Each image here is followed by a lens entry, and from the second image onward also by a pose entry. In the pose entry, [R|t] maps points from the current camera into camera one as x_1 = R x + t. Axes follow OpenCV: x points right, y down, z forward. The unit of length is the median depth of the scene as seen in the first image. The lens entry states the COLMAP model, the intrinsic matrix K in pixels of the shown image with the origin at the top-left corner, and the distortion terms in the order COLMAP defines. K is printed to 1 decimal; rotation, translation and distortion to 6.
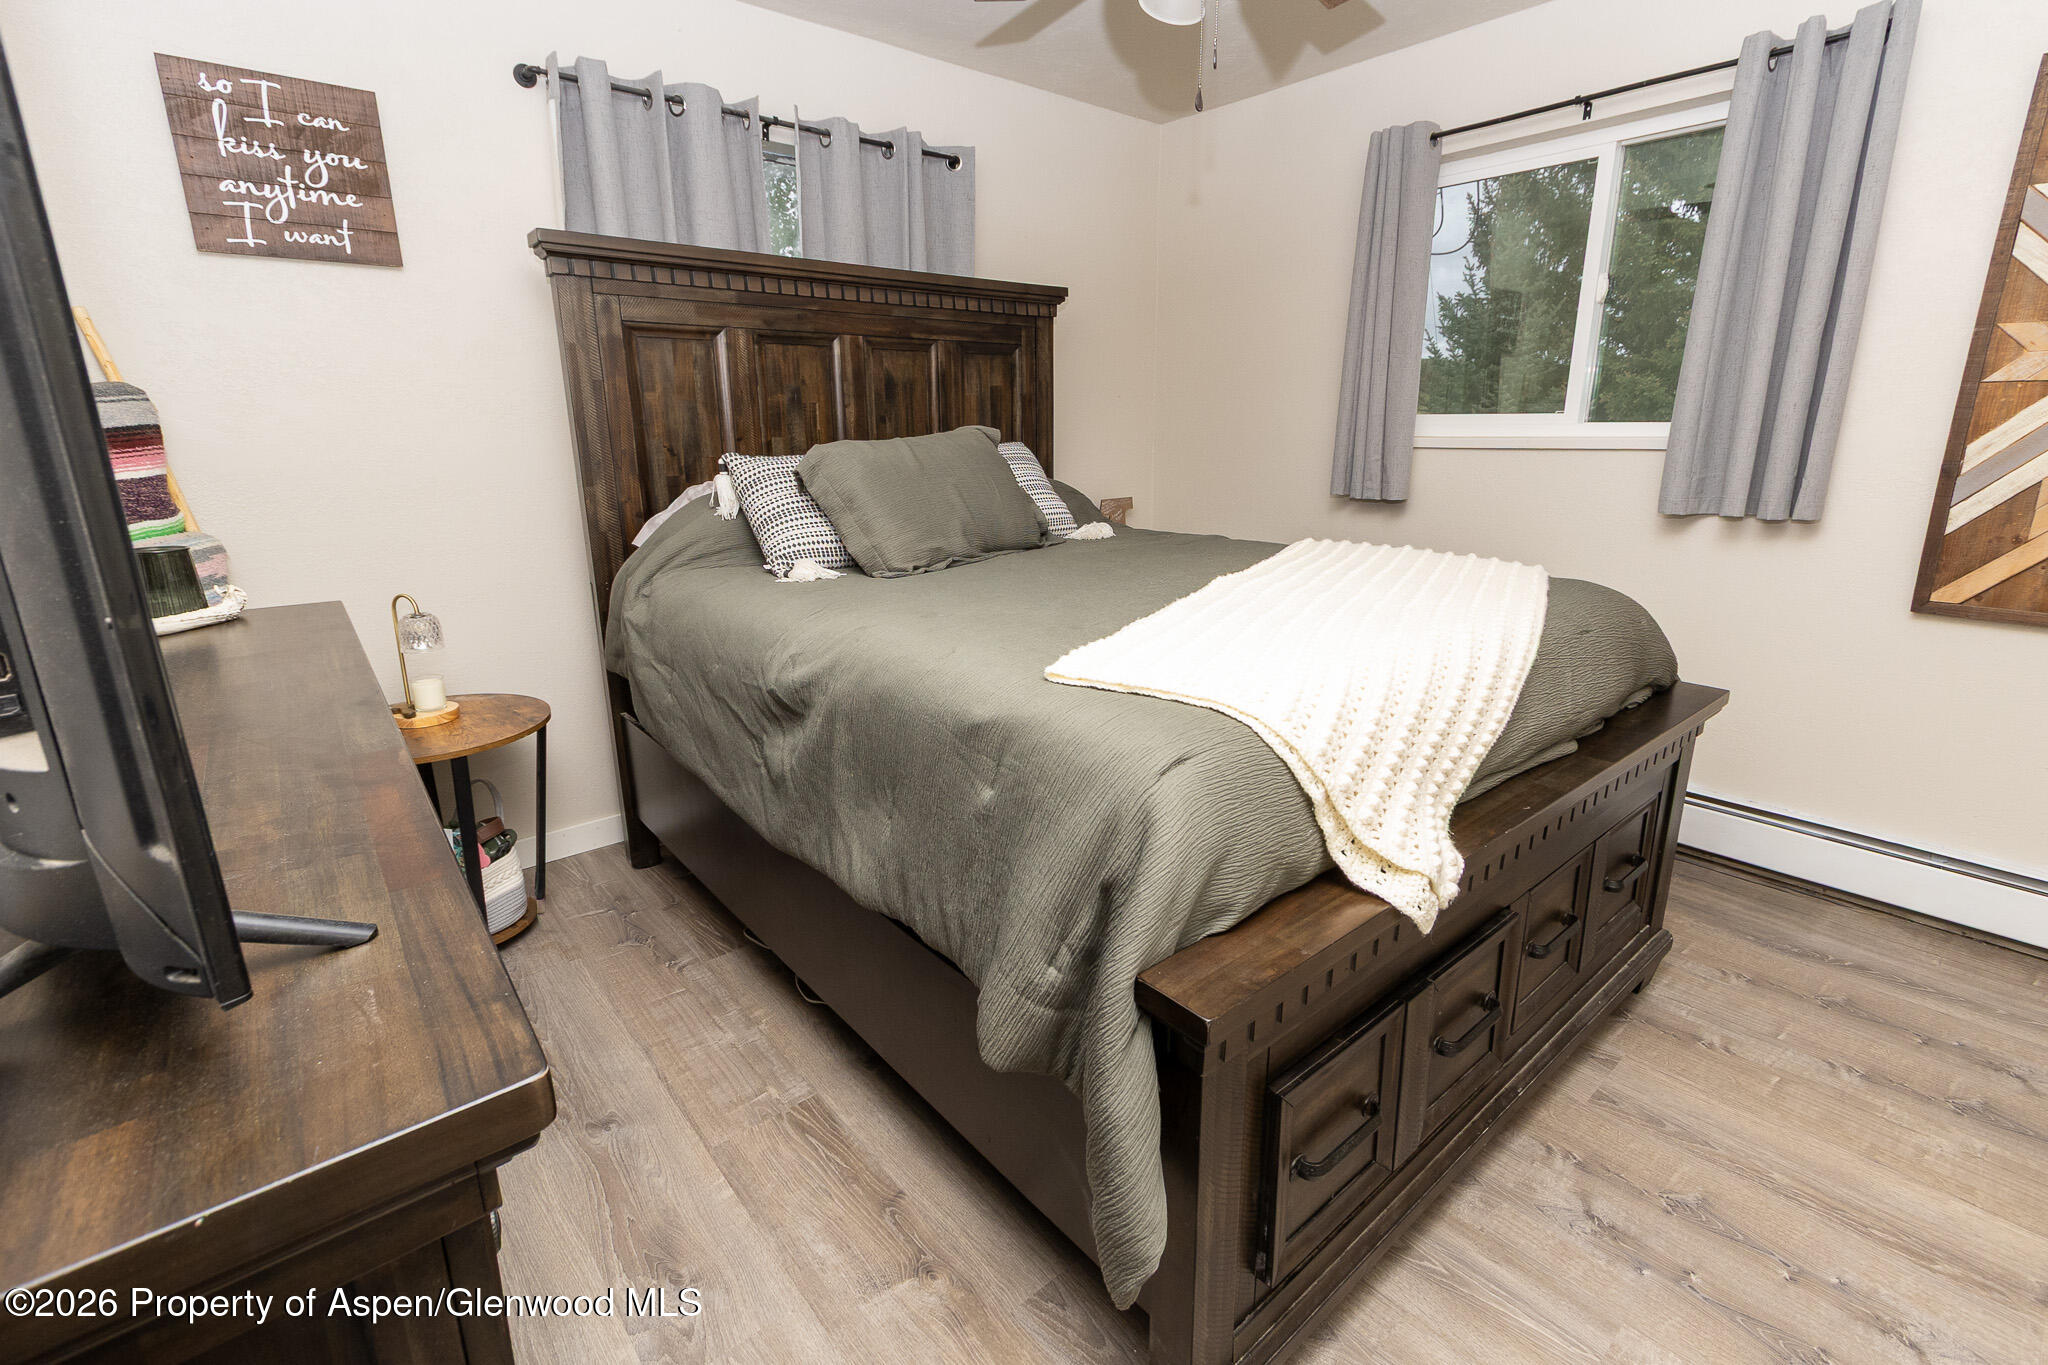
lens RADIAL K [[932.7, 0, 1079.6], [0, 932.7, 660.5], [0, 0, 1]] dist [0.002267, -0.000736]
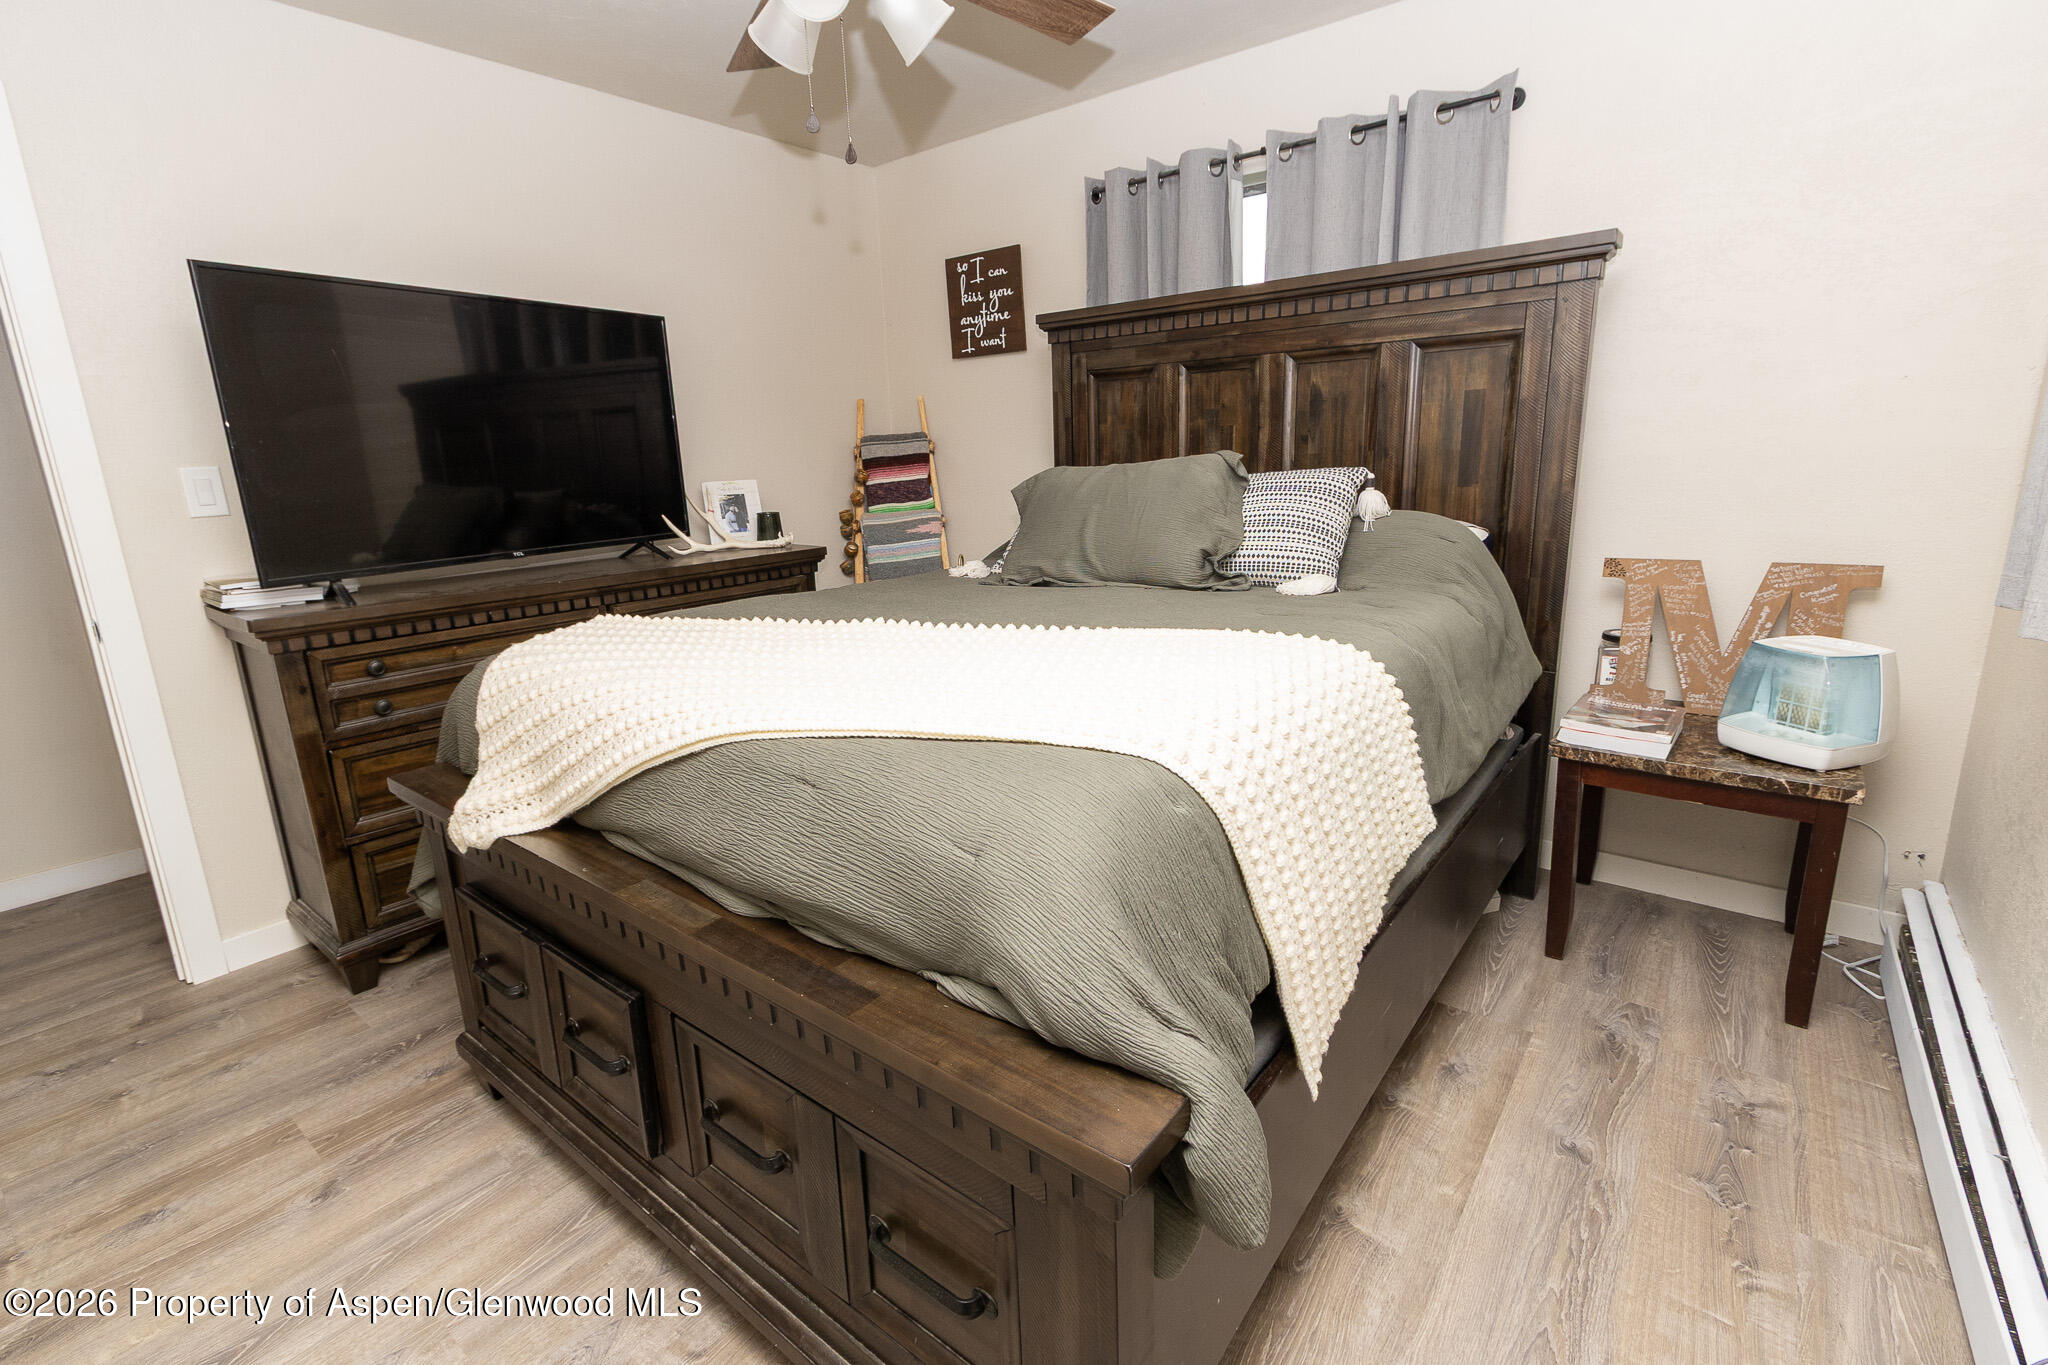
lens RADIAL K [[932.7, 0, 1029.2], [0, 932.7, 672.8], [0, 0, 1]] dist [0.002267, -0.000736]
pose [[0.171086, 0.232248, -0.957492, 0.954365], [-0.215202, 0.957164, 0.193716, -0.216433], [0.961466, 0.172913, 0.213737, 0.798680]]
